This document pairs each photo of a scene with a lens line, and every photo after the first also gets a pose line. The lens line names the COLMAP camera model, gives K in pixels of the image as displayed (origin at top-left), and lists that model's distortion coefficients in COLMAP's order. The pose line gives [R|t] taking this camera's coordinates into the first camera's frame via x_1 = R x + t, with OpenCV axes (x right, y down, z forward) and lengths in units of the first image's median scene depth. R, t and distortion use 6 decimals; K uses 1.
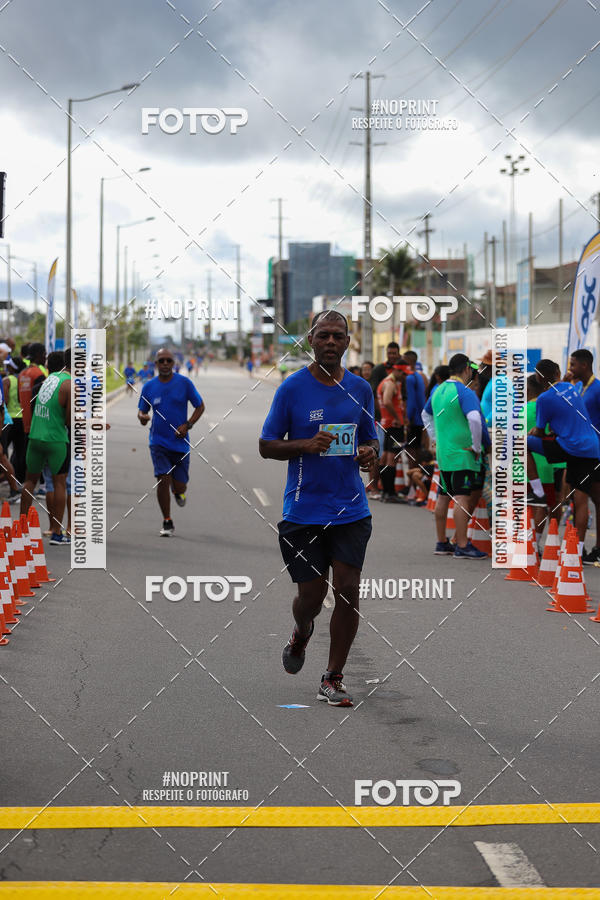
lens RADIAL K [[5372.6, 0, 300.0], [0, 5372.6, 450.0], [0, 0, 1]] dist [1.550022, 15.891637]
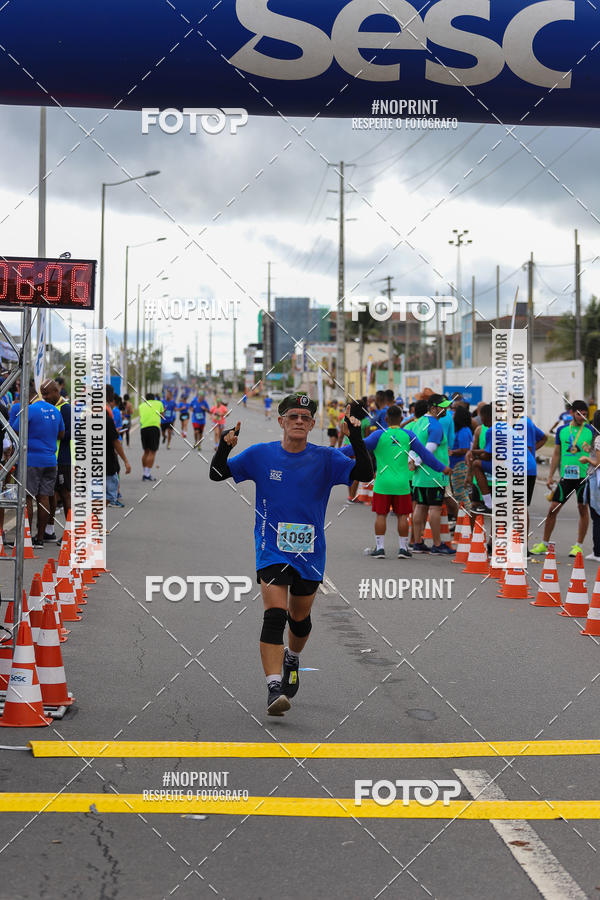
lens RADIAL K [[5075.0, 0, 300.0], [0, 5075.0, 450.0], [0, 0, 1]] dist [0.282264, 3.161572]
pose [[0.999763, 0.005704, 0.021018, -0.021010], [-0.005695, 0.999984, -0.000502, -0.003297], [-0.021021, 0.000382, 0.999779, -0.159491]]
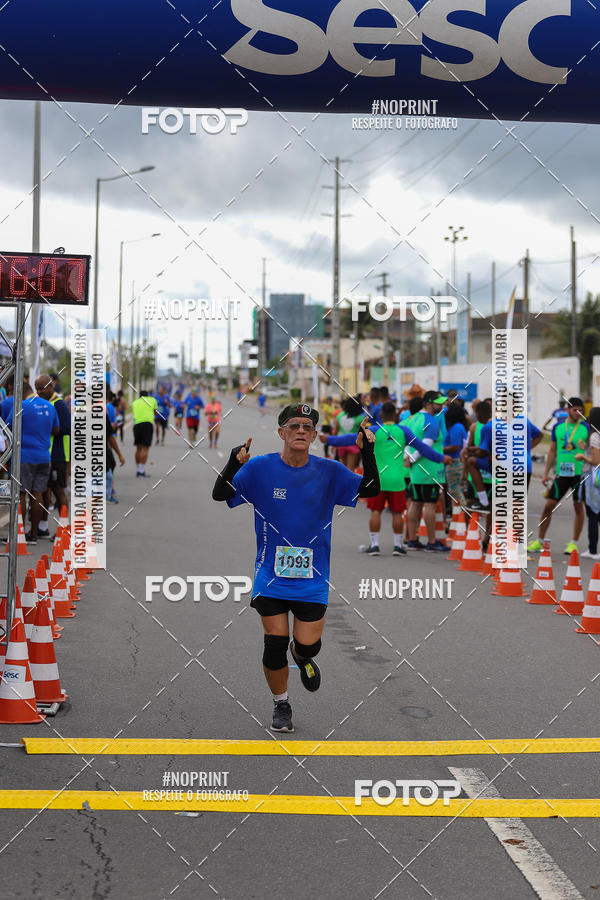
lens RADIAL K [[5075.0, 0, 300.0], [0, 5075.0, 450.0], [0, 0, 1]] dist [0.282264, 3.161572]
pose [[0.999724, 0.008026, 0.022061, -0.020918], [-0.008030, 0.999968, 0.000113, -0.003244], [-0.022060, -0.000290, 0.999757, -0.156516]]
